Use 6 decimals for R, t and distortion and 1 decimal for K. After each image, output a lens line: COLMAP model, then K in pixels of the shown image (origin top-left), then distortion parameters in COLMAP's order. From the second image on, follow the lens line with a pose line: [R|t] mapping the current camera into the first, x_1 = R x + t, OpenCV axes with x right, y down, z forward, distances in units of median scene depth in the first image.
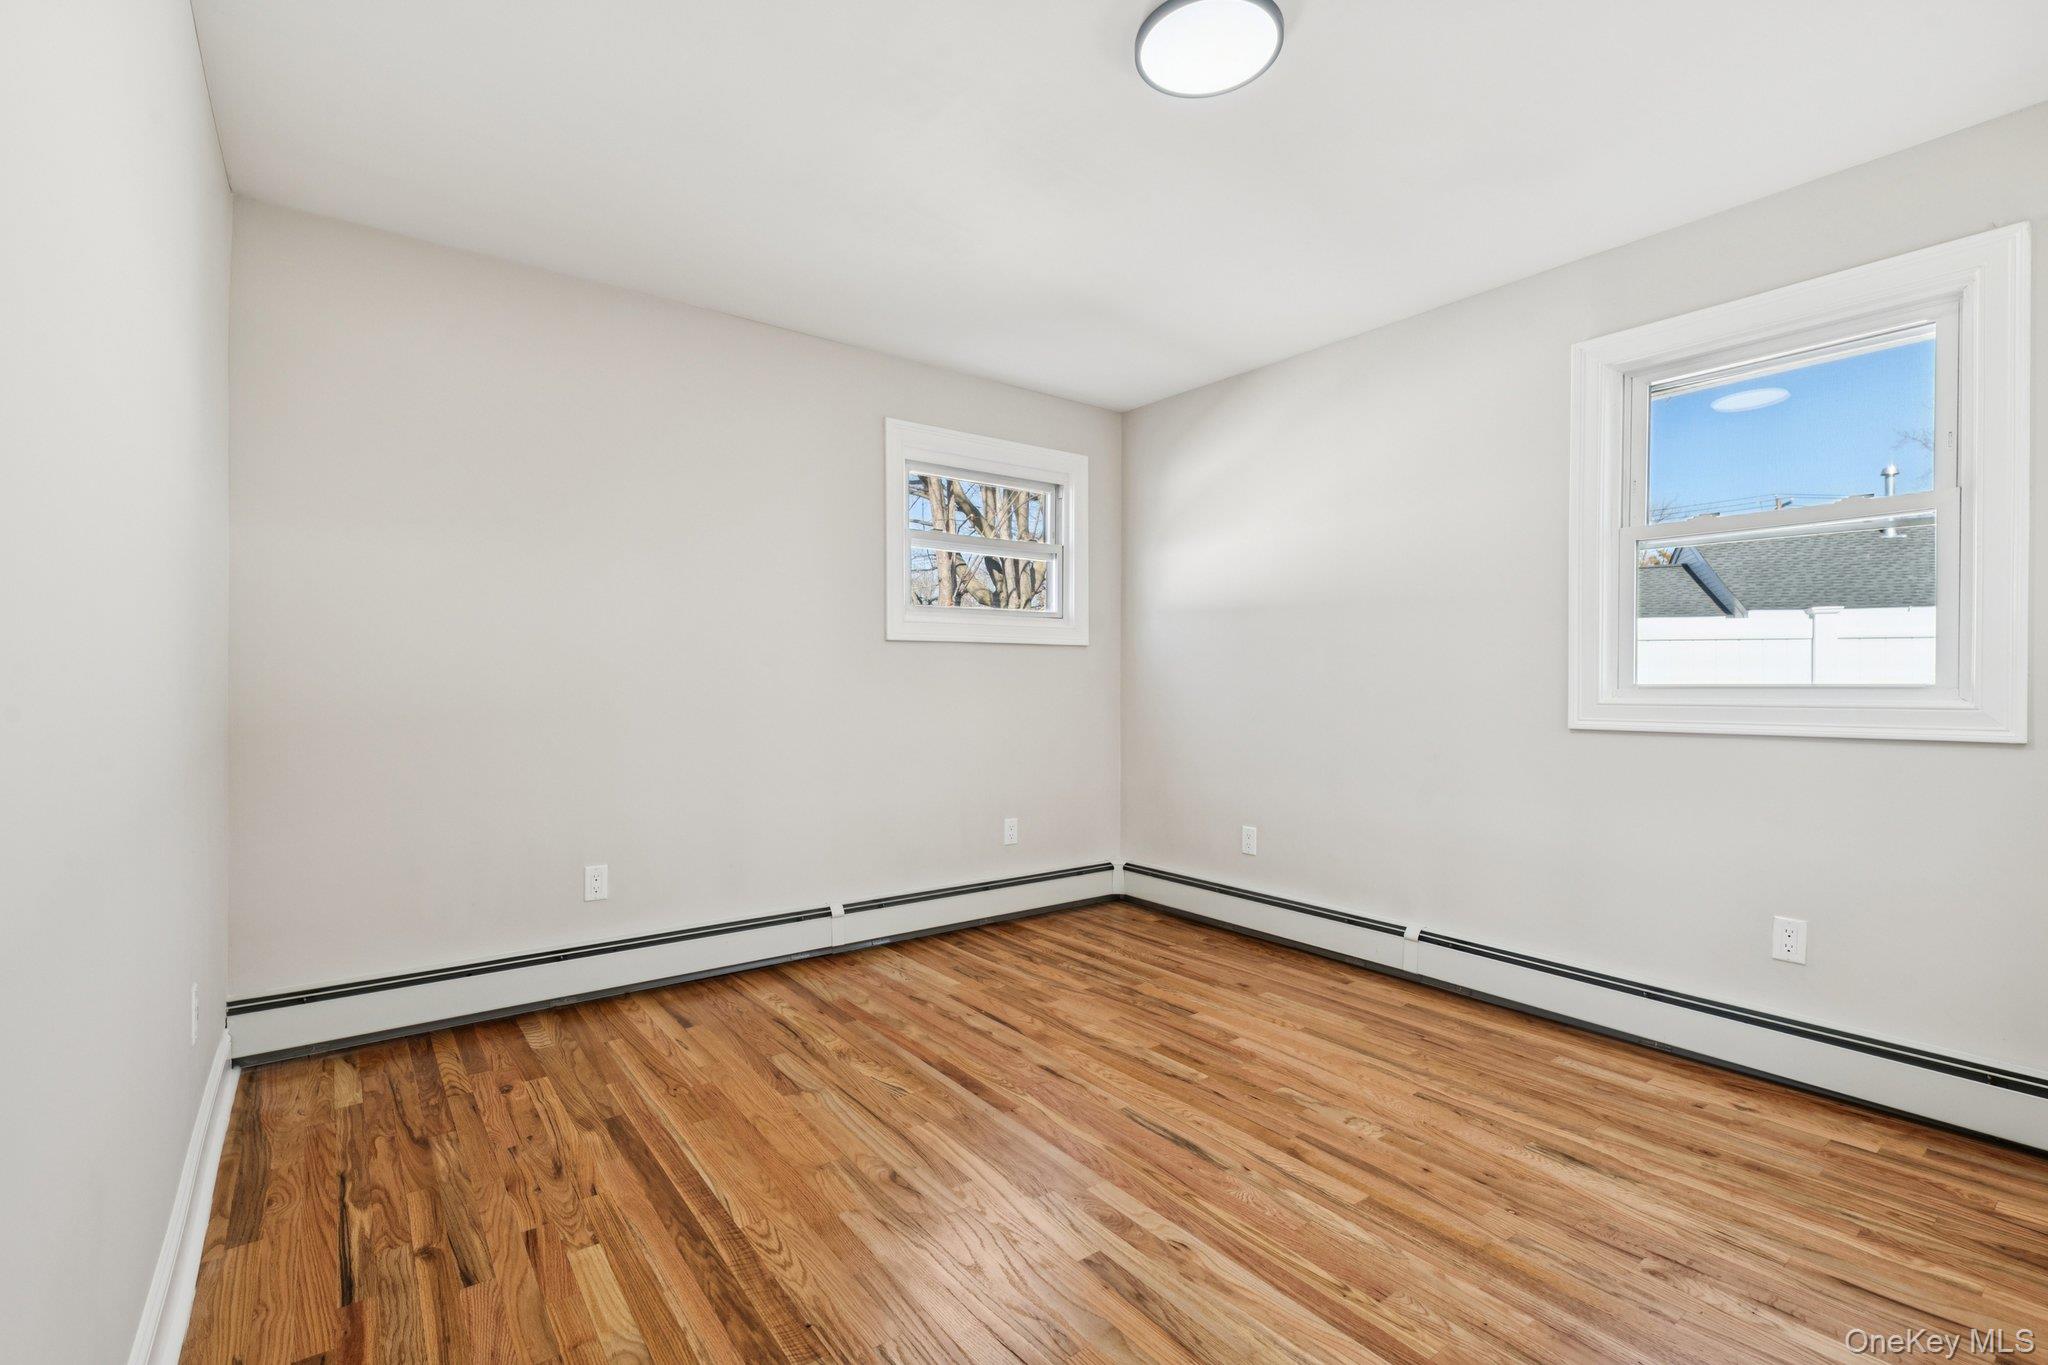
lens RADIAL K [[937.7, 0, 1023.8], [0, 937.7, 685.5], [0, 0, 1]] dist [-0.017511, -0.000526]
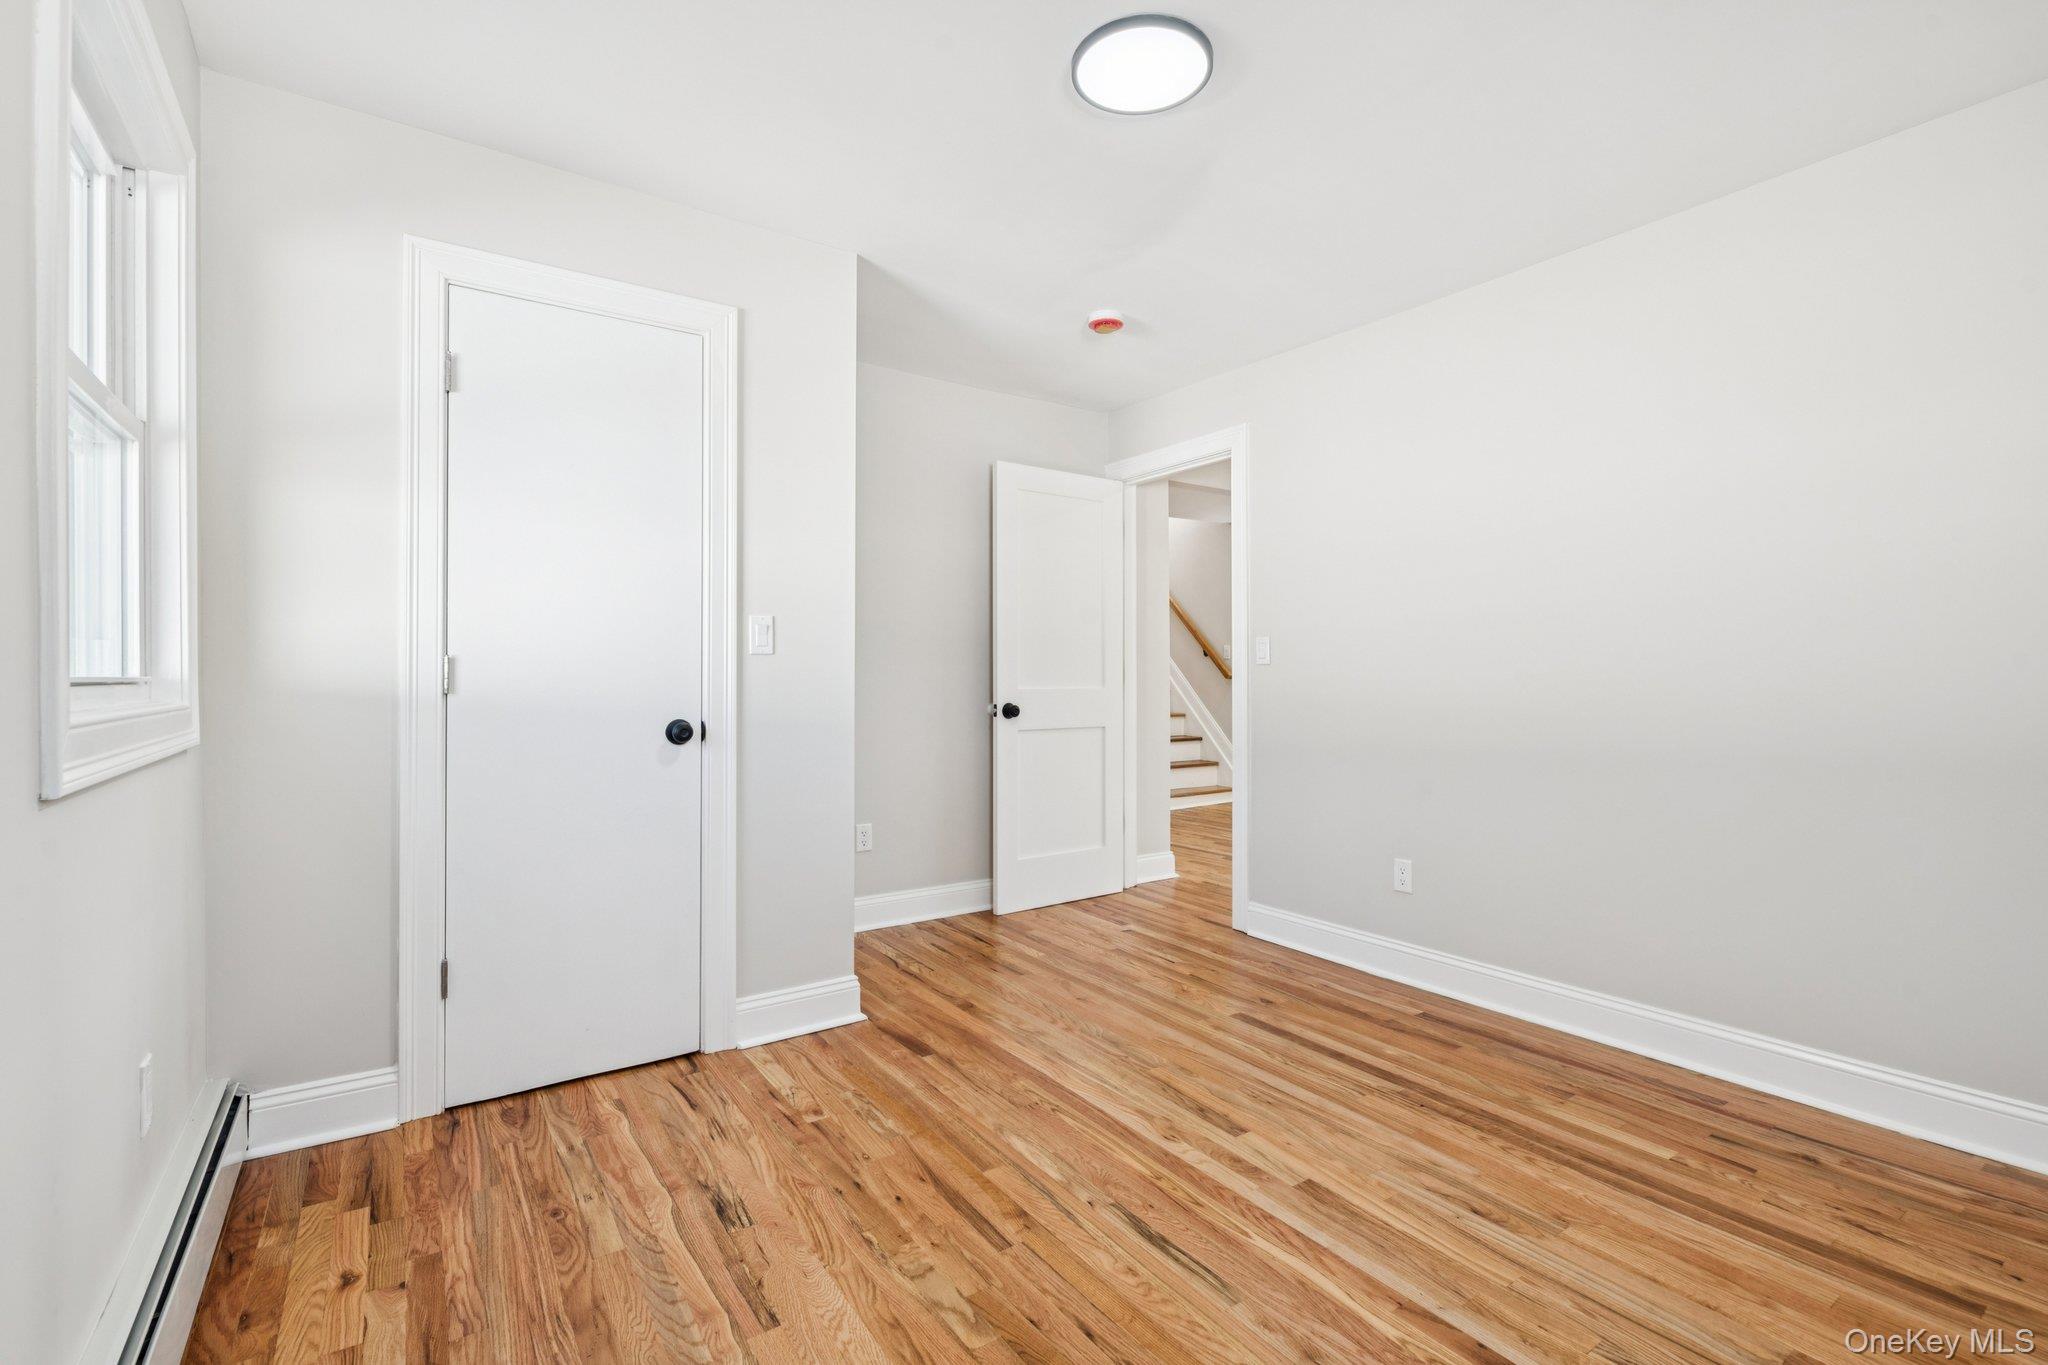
lens RADIAL K [[937.7, 0, 1027.0], [0, 937.7, 679.4], [0, 0, 1]] dist [-0.017511, -0.000526]
pose [[-0.999342, 0.001040, 0.036248, 0.279574], [0.001013, 0.999999, -0.000757, 0.000504], [-0.036249, -0.000720, -0.999343, 2.009921]]
